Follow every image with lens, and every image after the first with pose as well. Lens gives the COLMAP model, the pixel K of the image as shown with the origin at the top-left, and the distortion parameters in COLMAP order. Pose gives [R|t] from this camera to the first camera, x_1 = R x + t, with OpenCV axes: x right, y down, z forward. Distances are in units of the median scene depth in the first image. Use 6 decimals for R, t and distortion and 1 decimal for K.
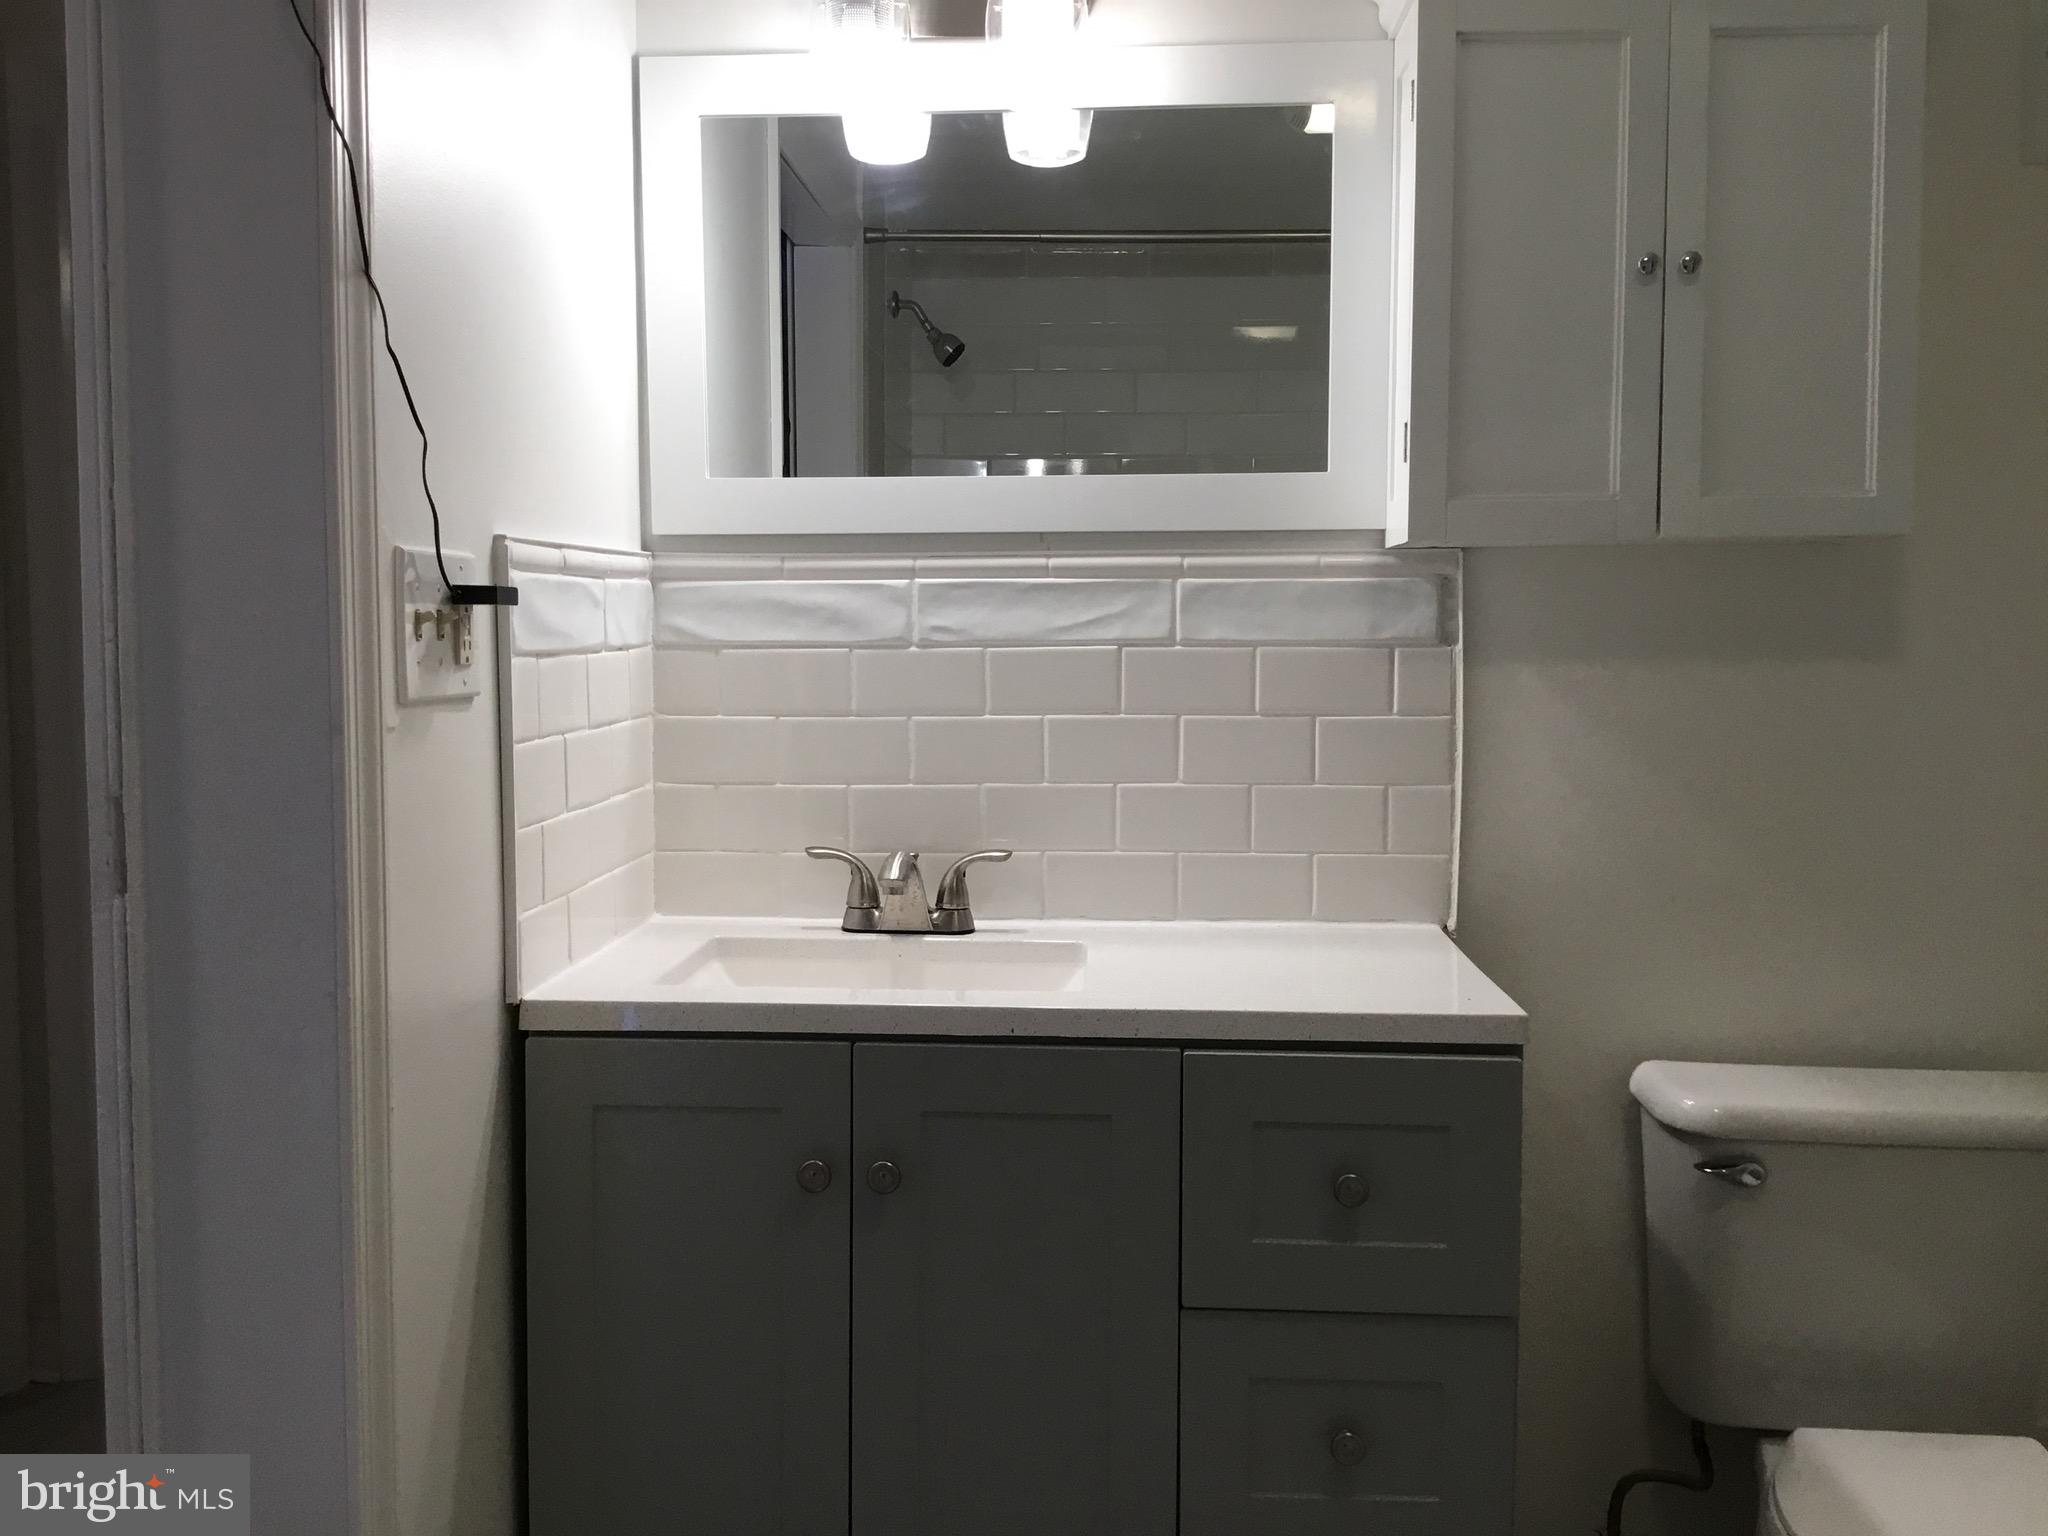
lens RADIAL K [[1856.0, 0, 1024.0], [0, 1856.0, 768.0], [0, 0, 1]] dist [0.135512, -0.254043]
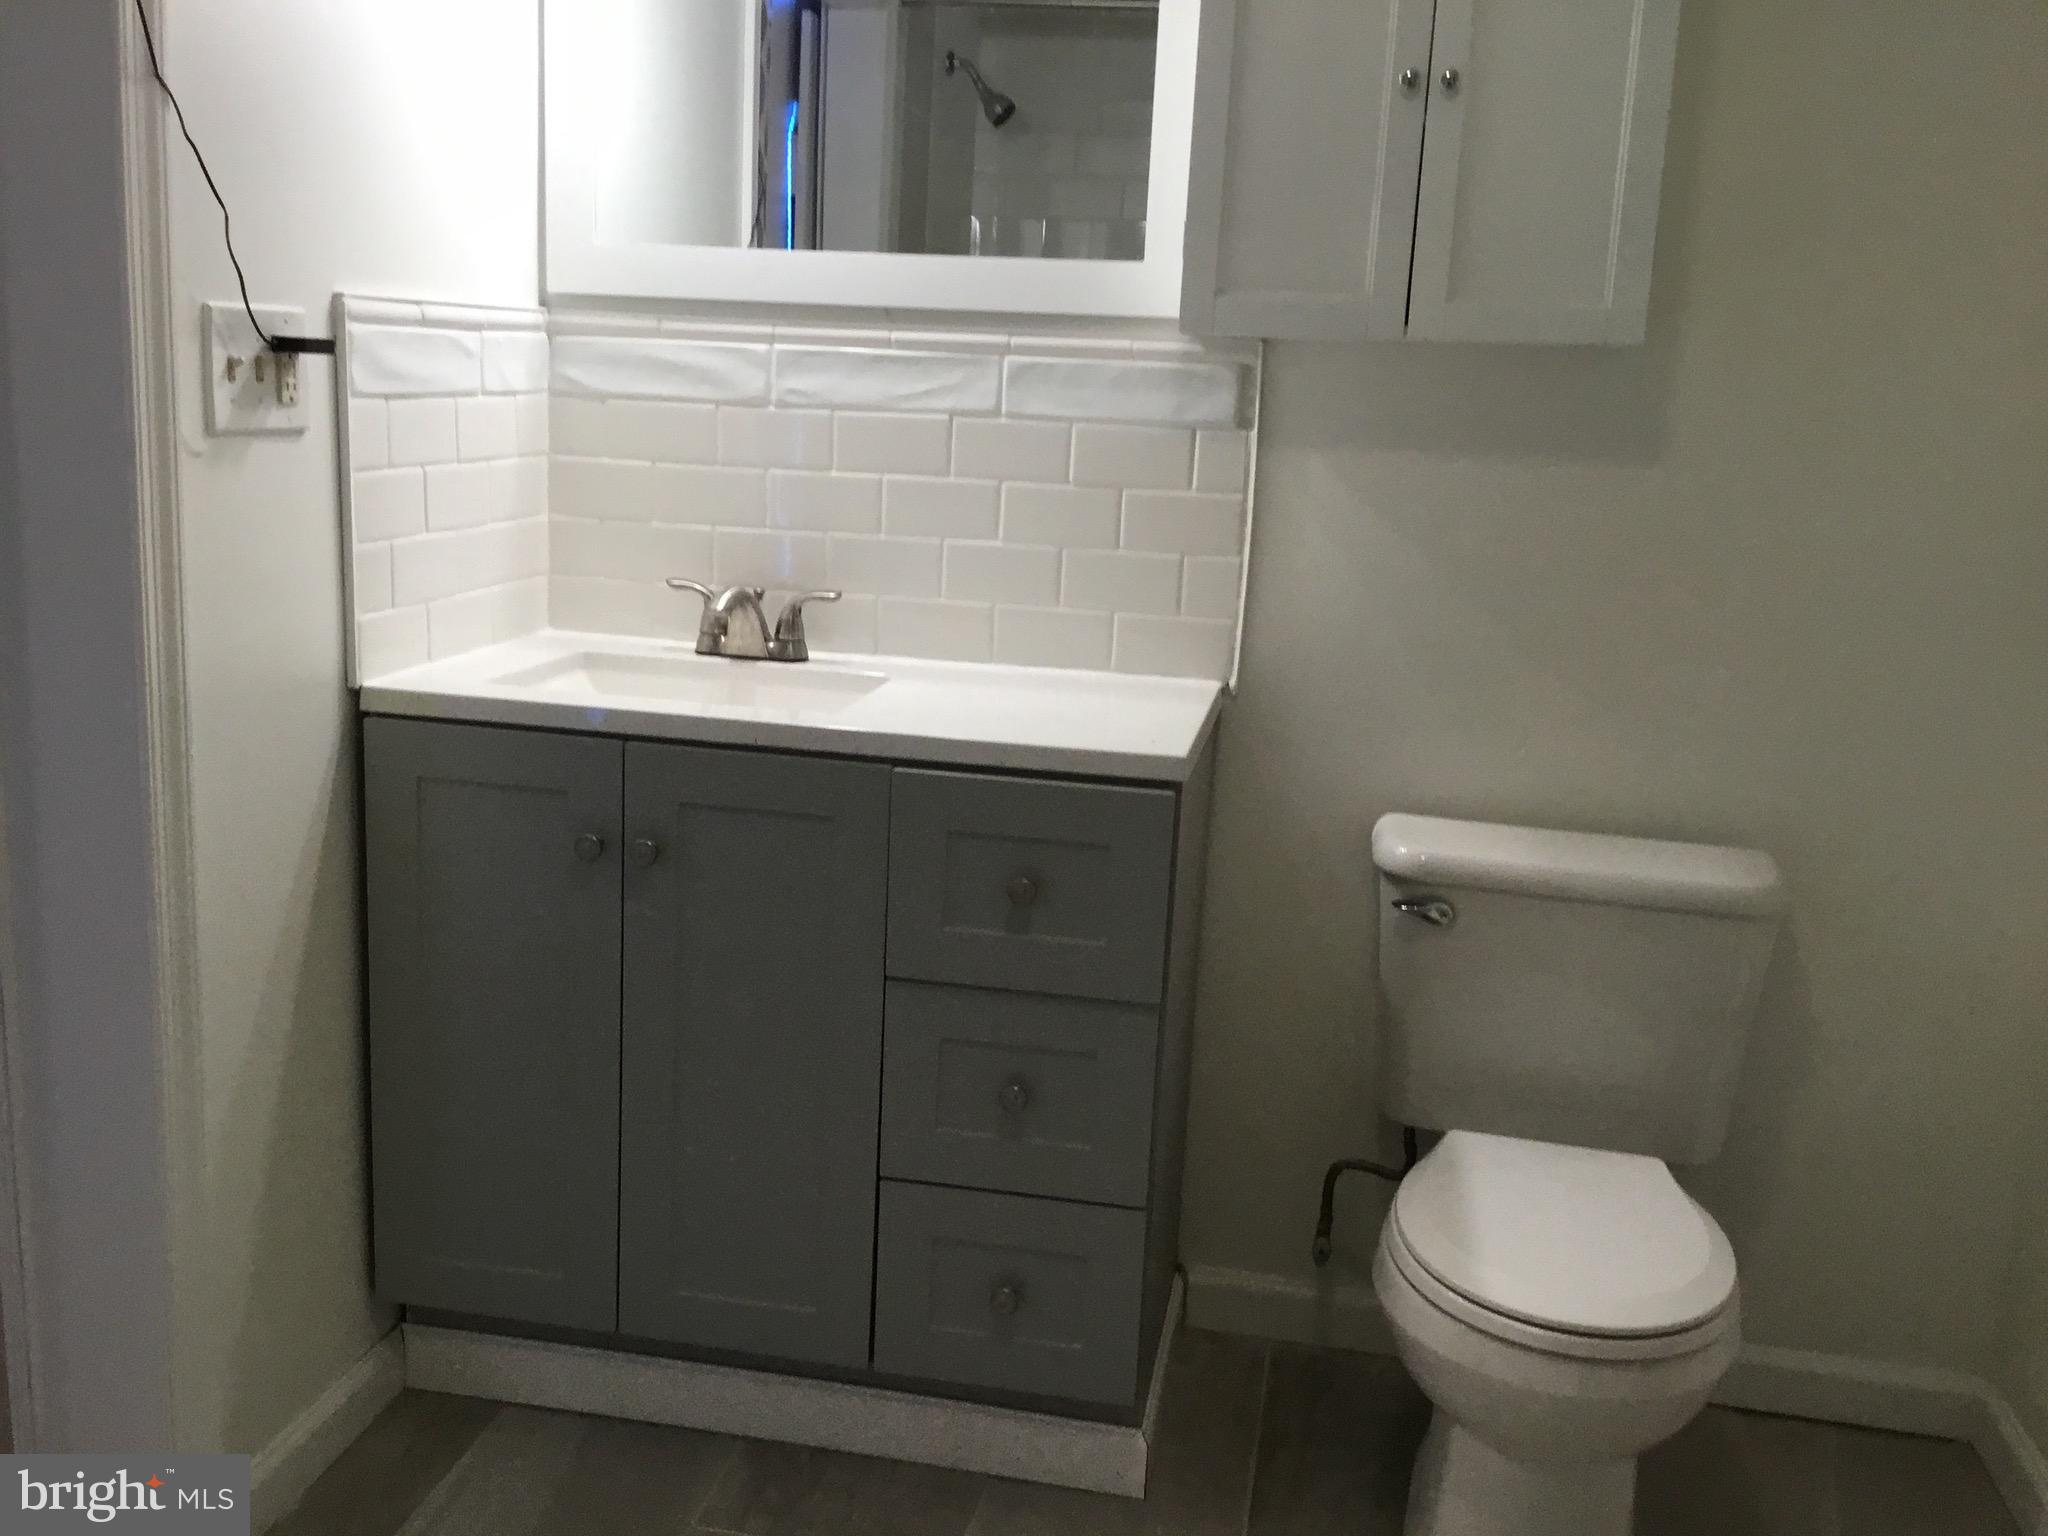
lens RADIAL K [[1830.8, 0, 1024.0], [0, 1830.8, 768.0], [0, 0, 1]] dist [0.114033, -0.173090]
pose [[0.991072, 0.072124, -0.112138, 0.235403], [-0.056502, 0.988995, 0.136732, -0.009662], [0.120765, -0.129175, 0.984241, -0.110650]]
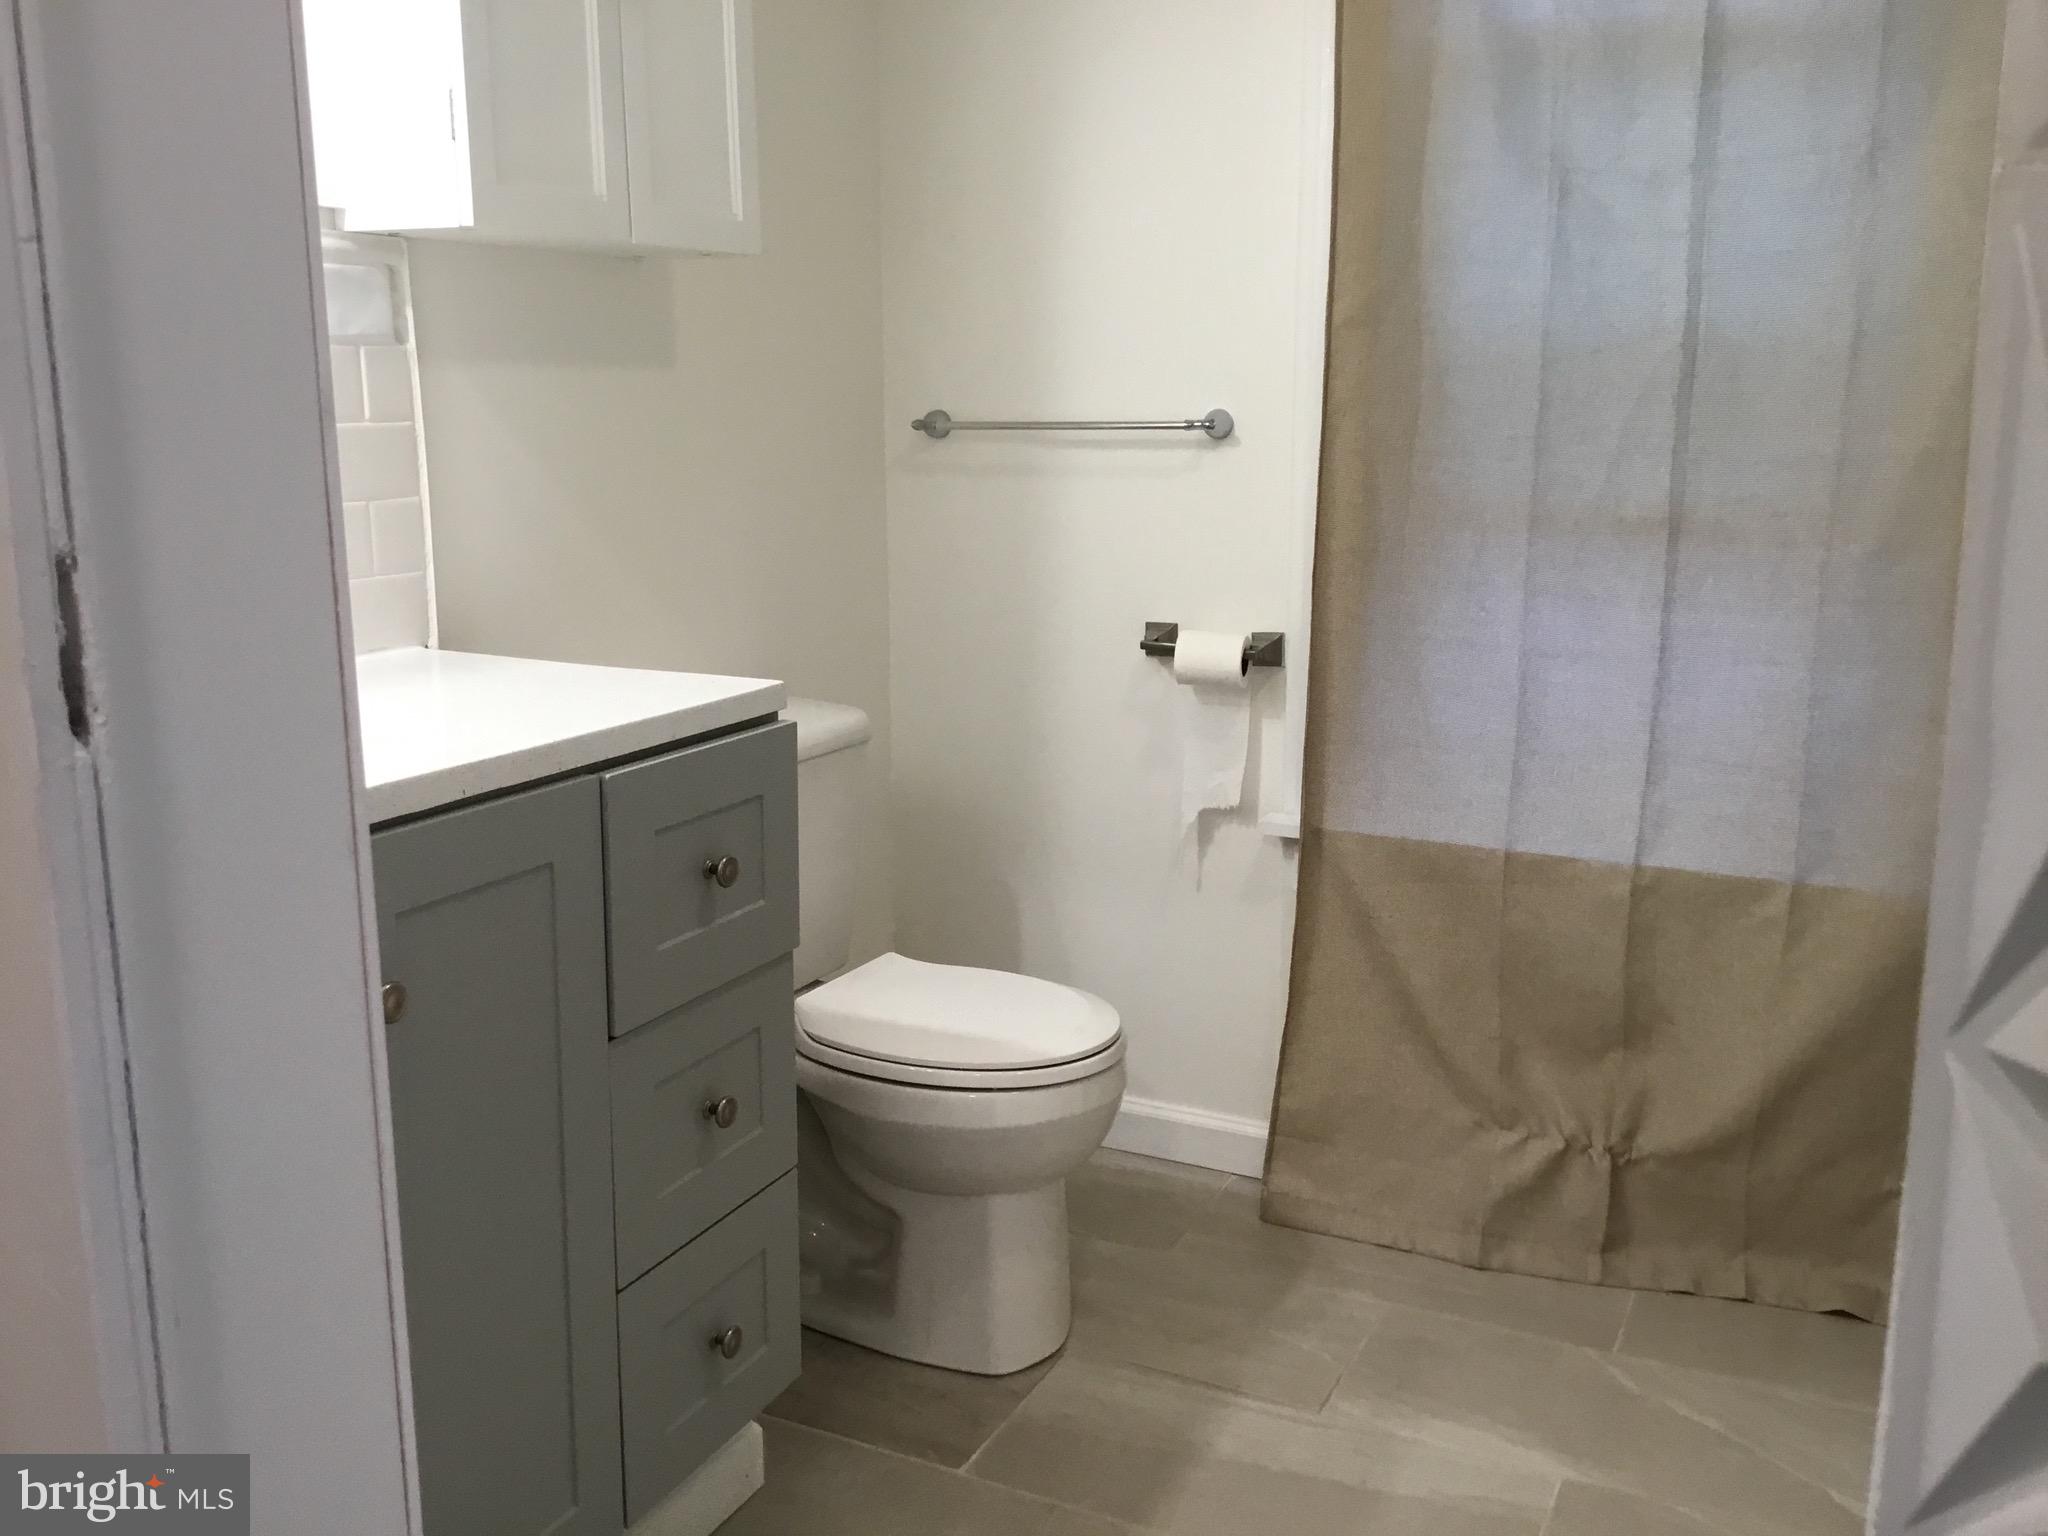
lens RADIAL K [[1856.0, 0, 1024.0], [0, 1856.0, 768.0], [0, 0, 1]] dist [0.135512, -0.254043]
pose [[0.365031, -0.184412, 0.912548, -0.556676], [0.067311, 0.982848, 0.171693, 0.001388], [-0.928559, -0.001249, 0.371183, 0.366719]]
